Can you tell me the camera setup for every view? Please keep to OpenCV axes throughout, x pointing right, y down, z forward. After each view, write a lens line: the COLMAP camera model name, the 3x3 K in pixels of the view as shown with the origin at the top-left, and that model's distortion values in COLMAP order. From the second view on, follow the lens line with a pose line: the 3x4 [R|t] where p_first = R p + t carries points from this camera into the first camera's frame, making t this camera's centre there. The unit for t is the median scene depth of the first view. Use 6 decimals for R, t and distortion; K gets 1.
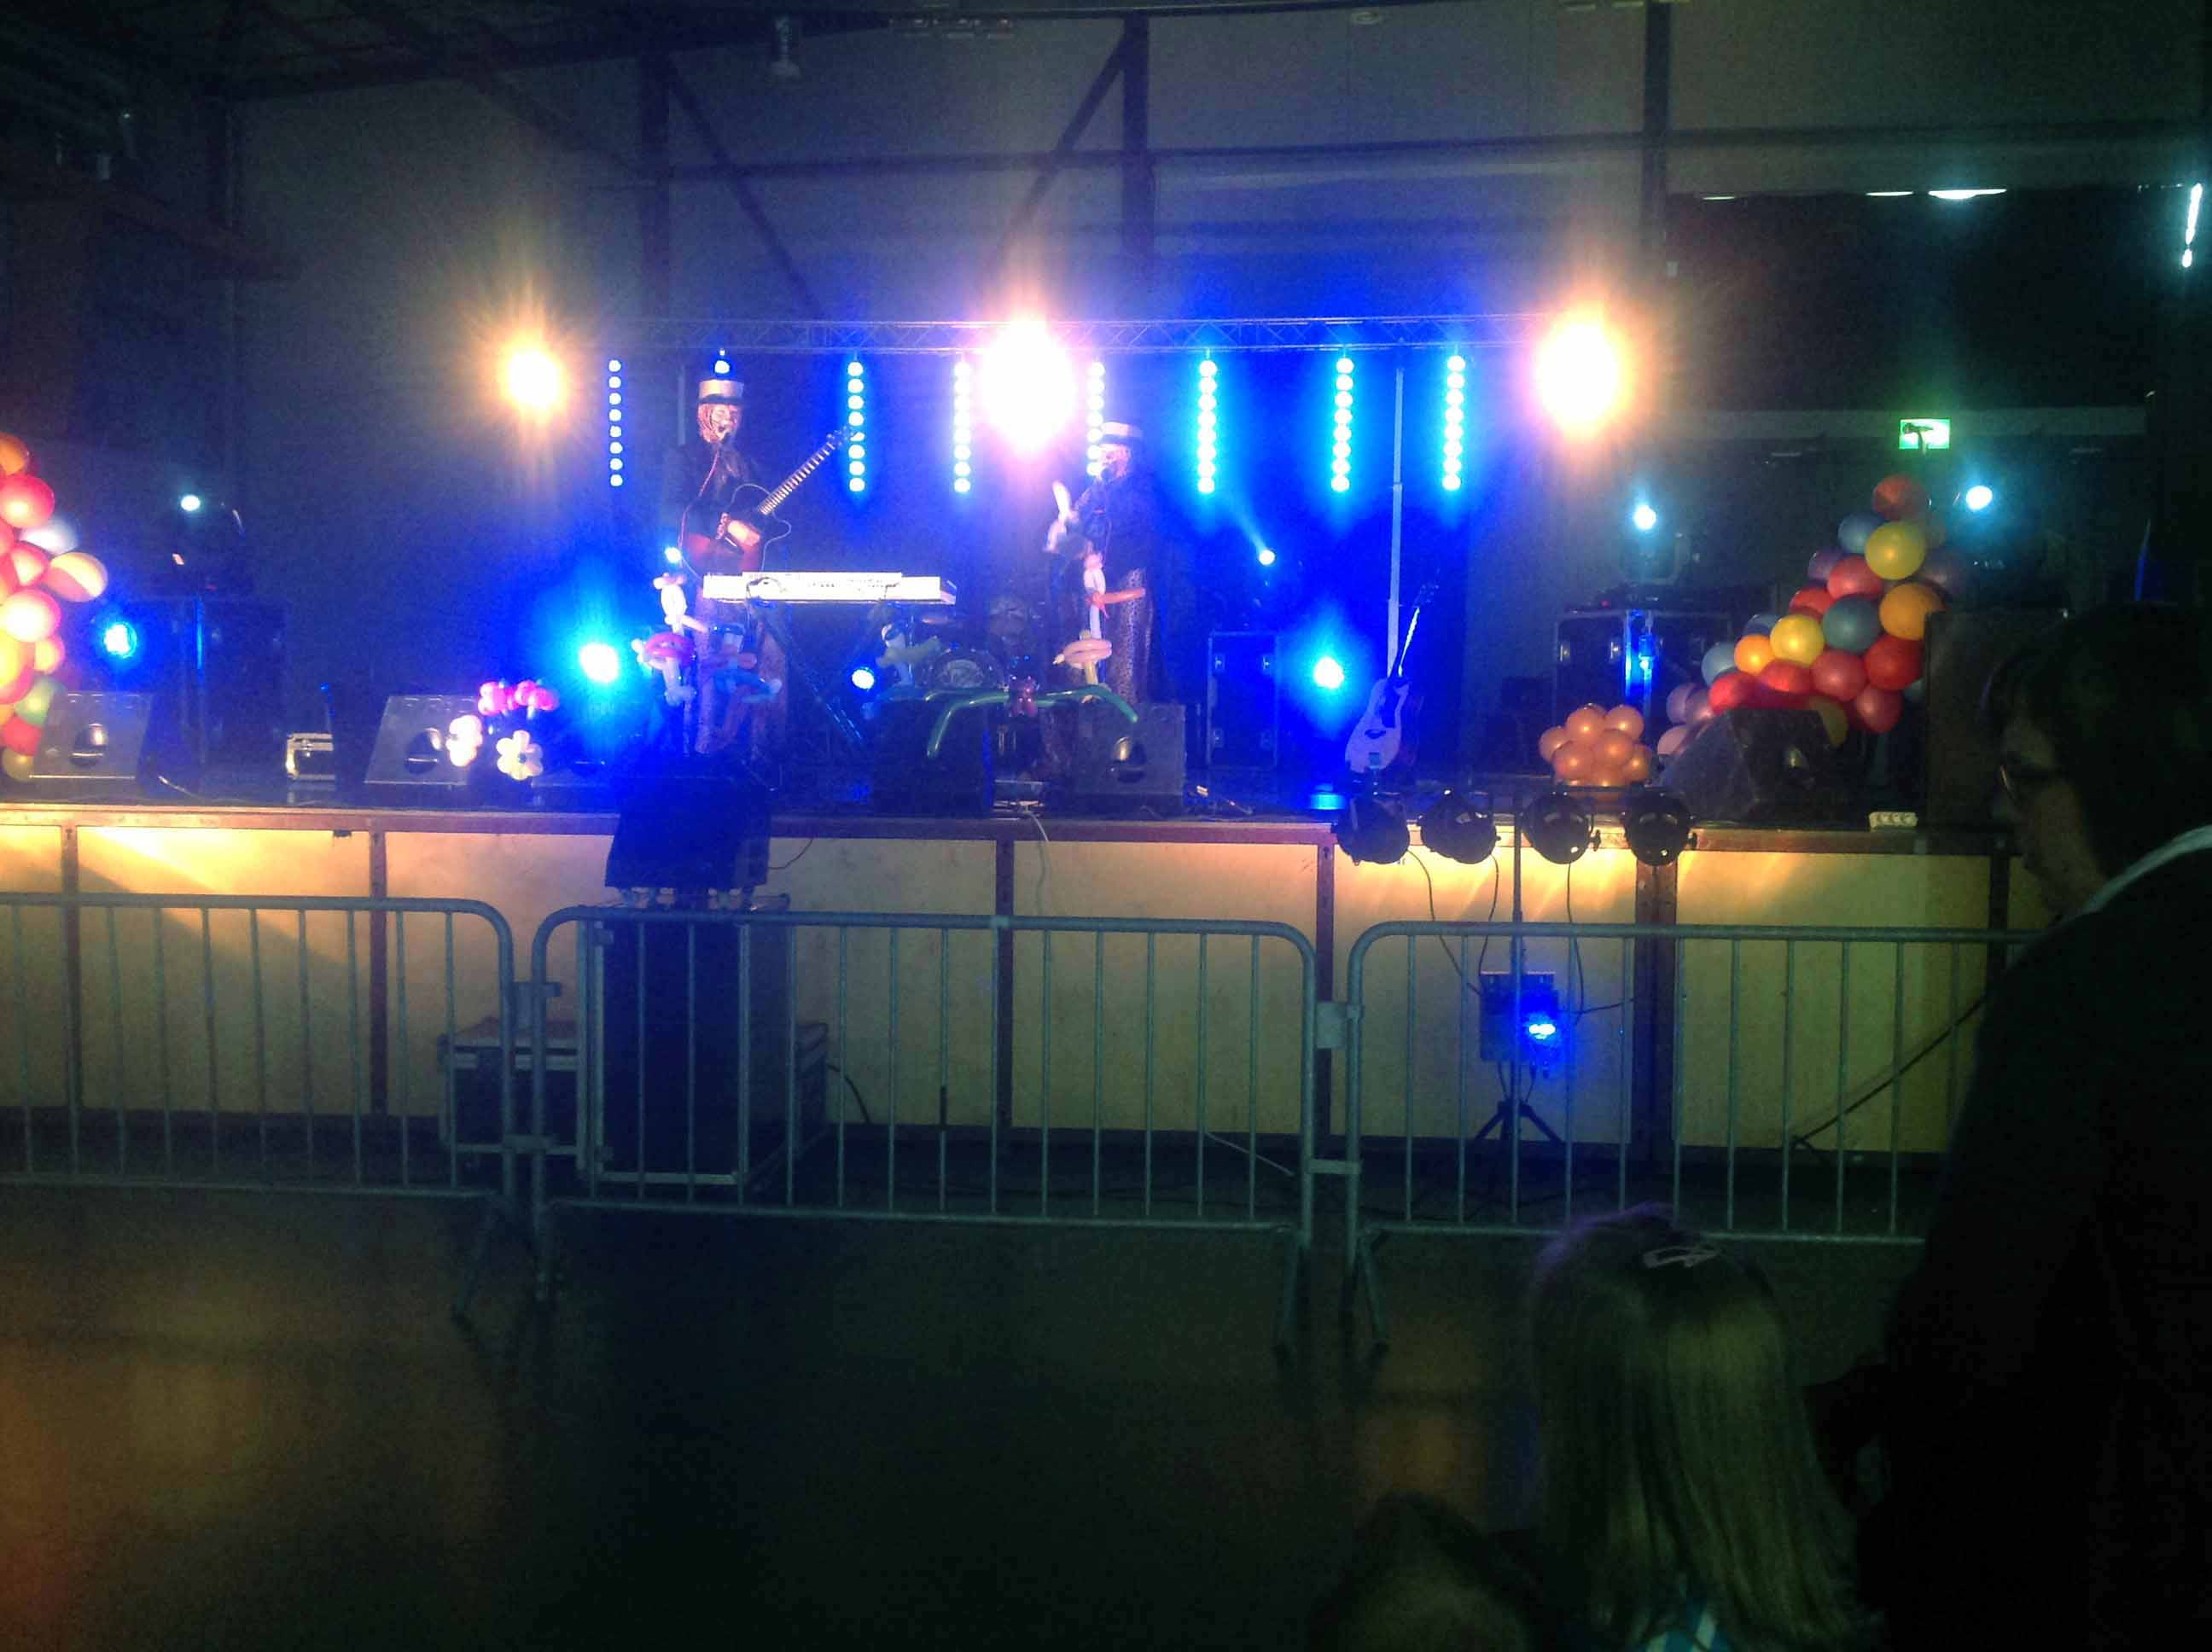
lens RADIAL K [[2113.7, 0, 1143.2], [0, 2113.7, 826.6], [0, 0, 1]] dist [0.097376, -0.201850]
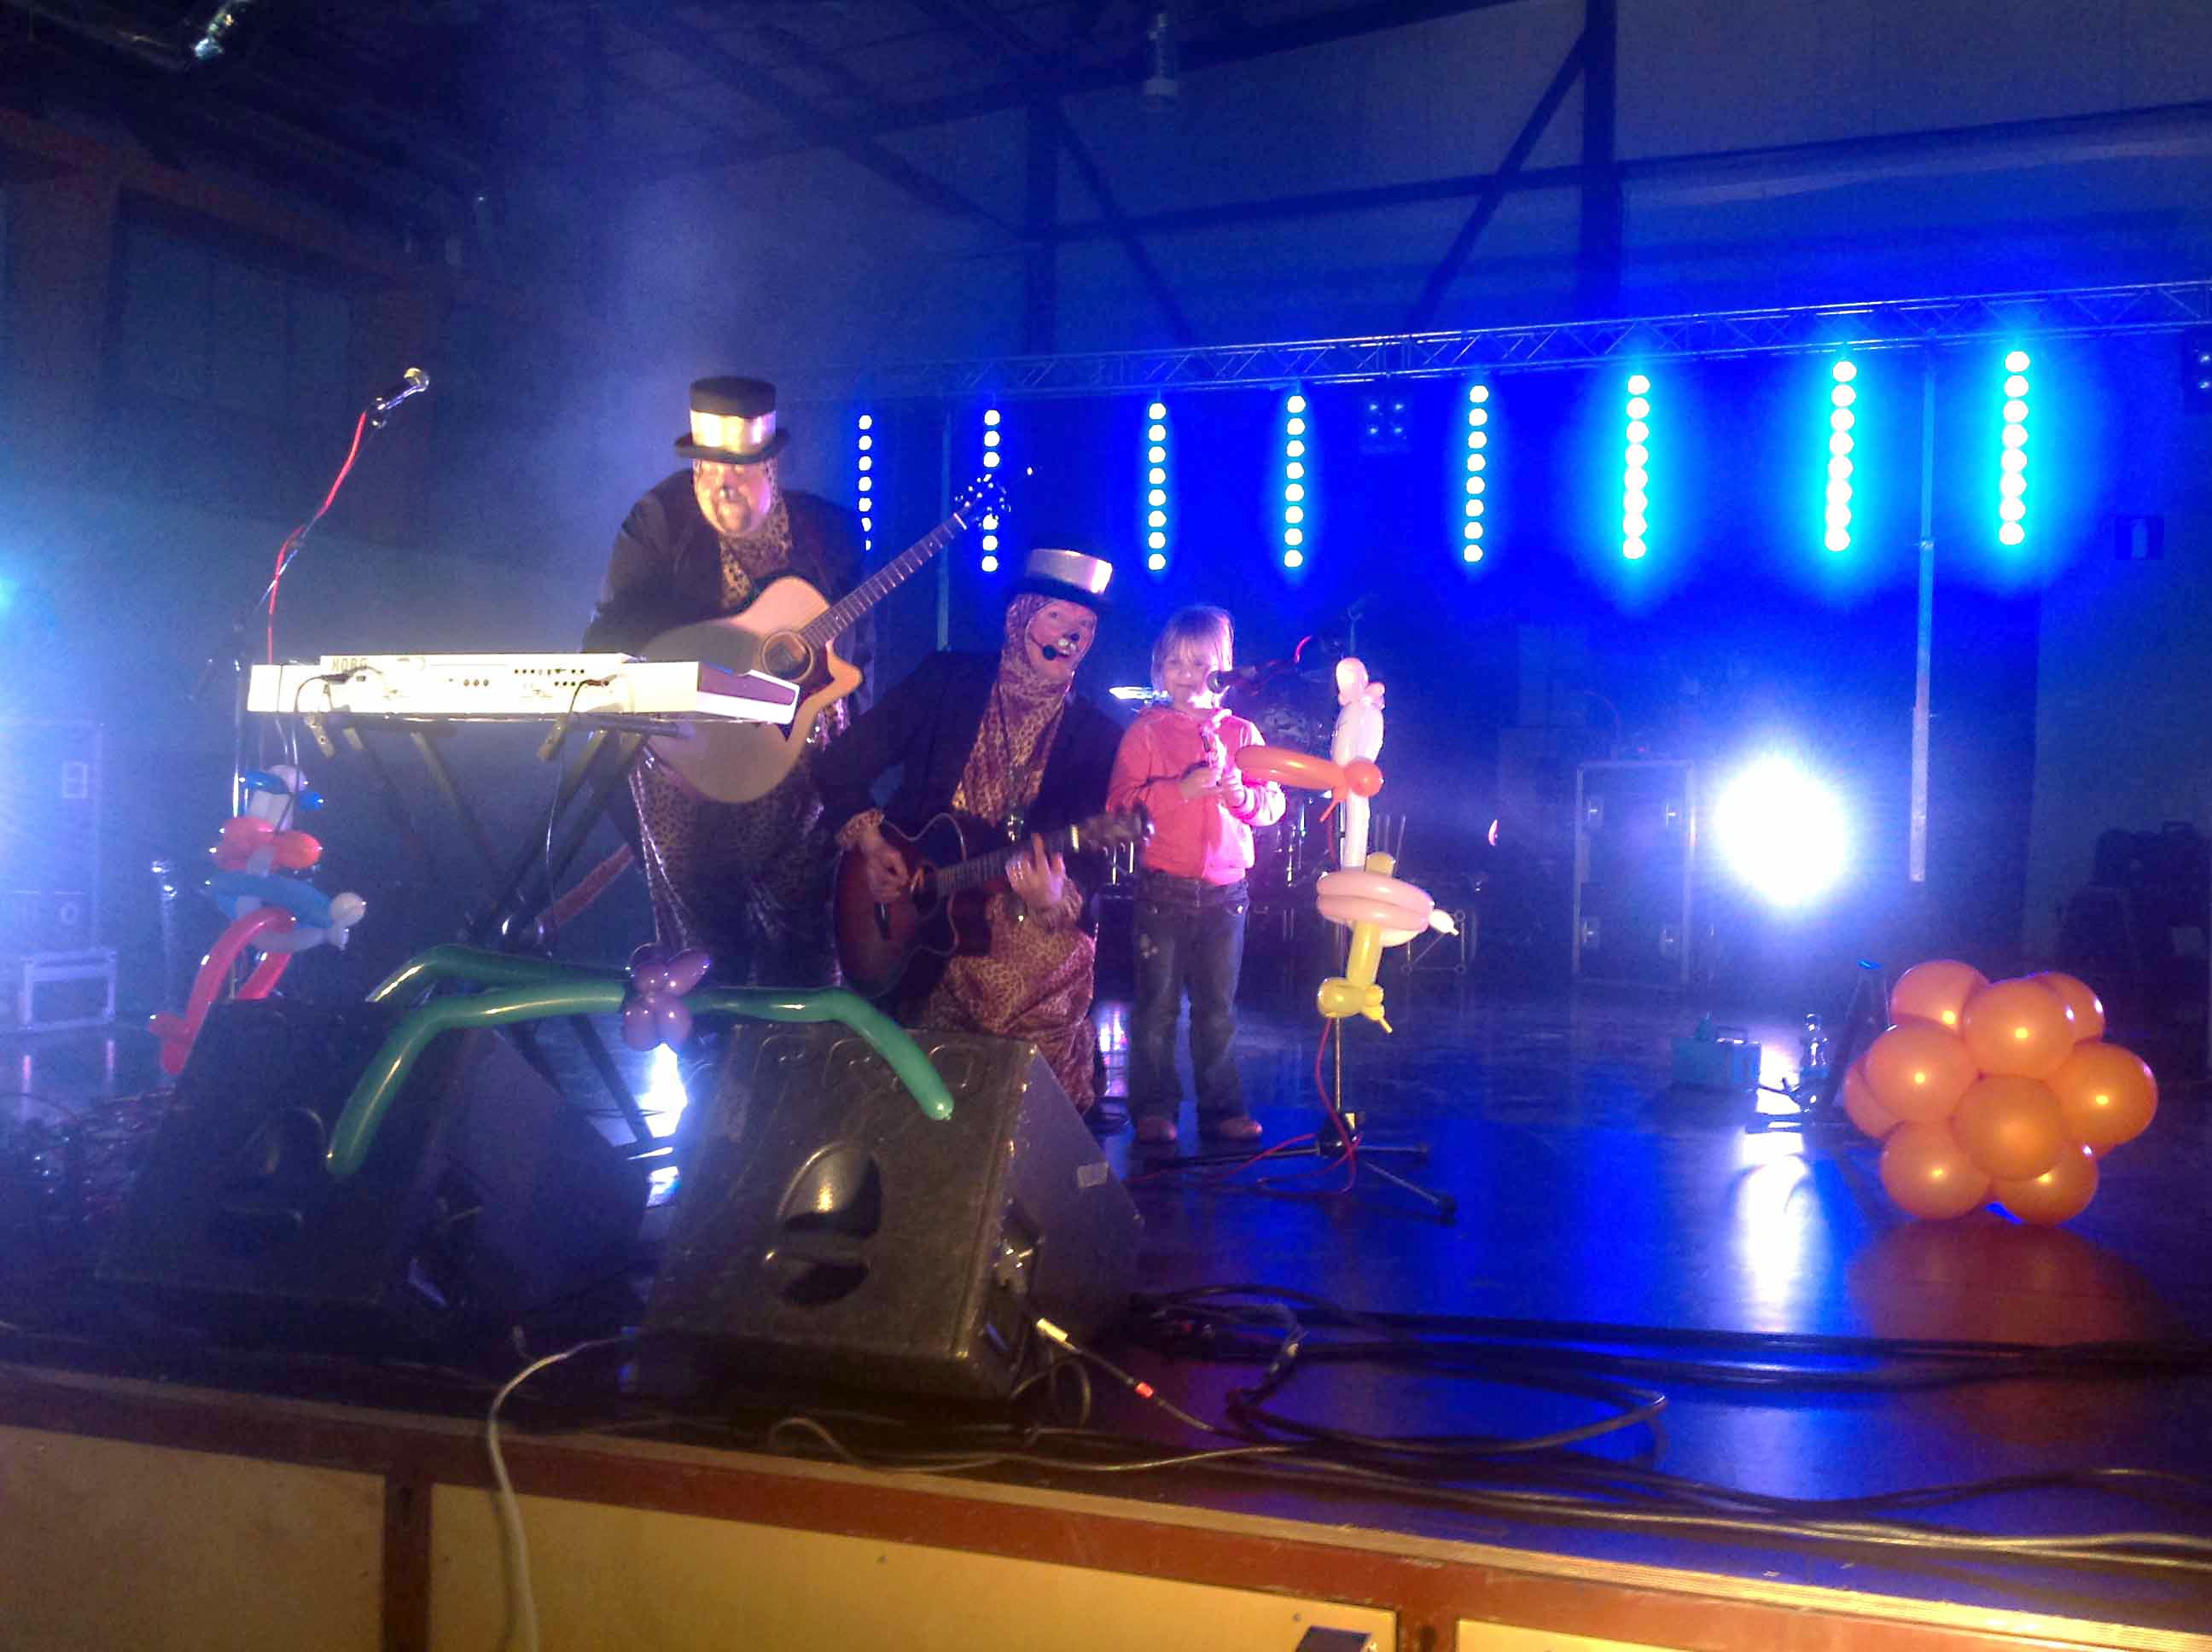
lens RADIAL K [[2102.7, 0, 1106.0], [0, 2102.7, 826.0], [0, 0, 1]] dist [0.089822, -0.226093]
pose [[0.964805, 0.009618, -0.262789, 0.093048], [-0.023692, 0.998446, -0.050441, -0.061107], [0.261896, 0.054892, 0.963534, 0.577115]]
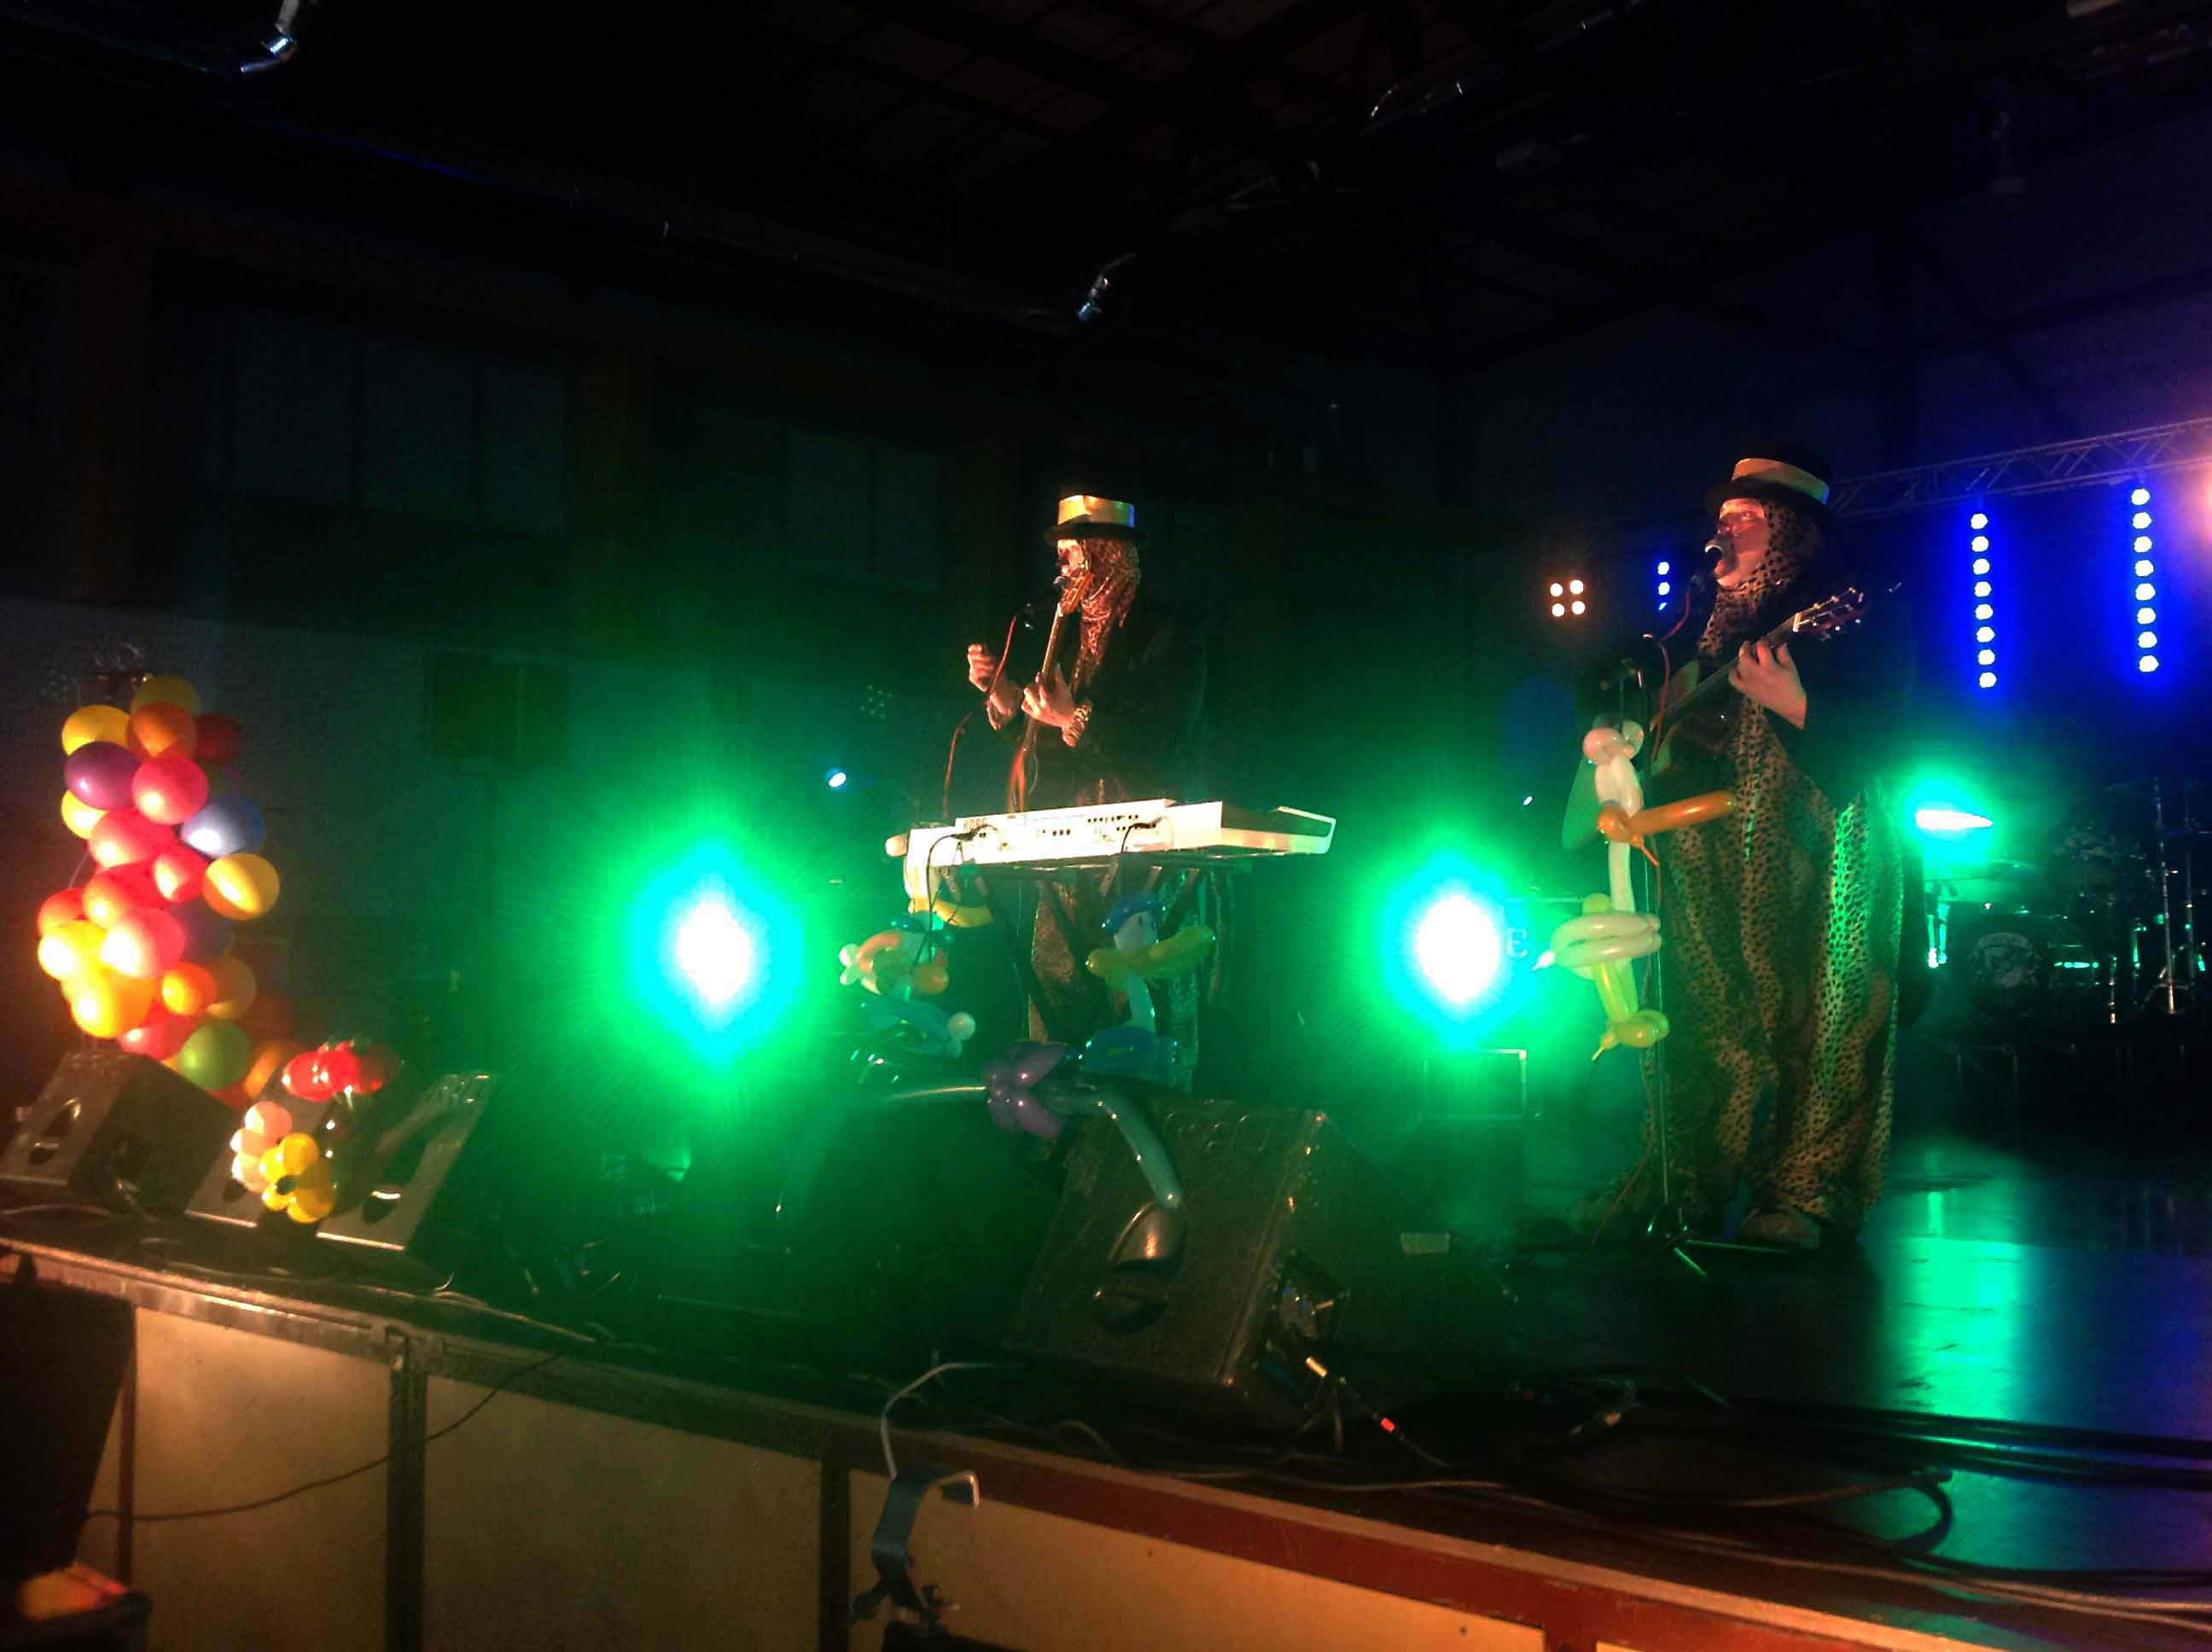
lens RADIAL K [[2102.7, 0, 1106.0], [0, 2102.7, 826.0], [0, 0, 1]] dist [0.089822, -0.226093]
pose [[0.761751, -0.064569, -0.644644, 0.184521], [-0.016656, 0.992741, -0.119117, -0.051143], [0.647656, 0.101475, 0.755146, 0.584027]]
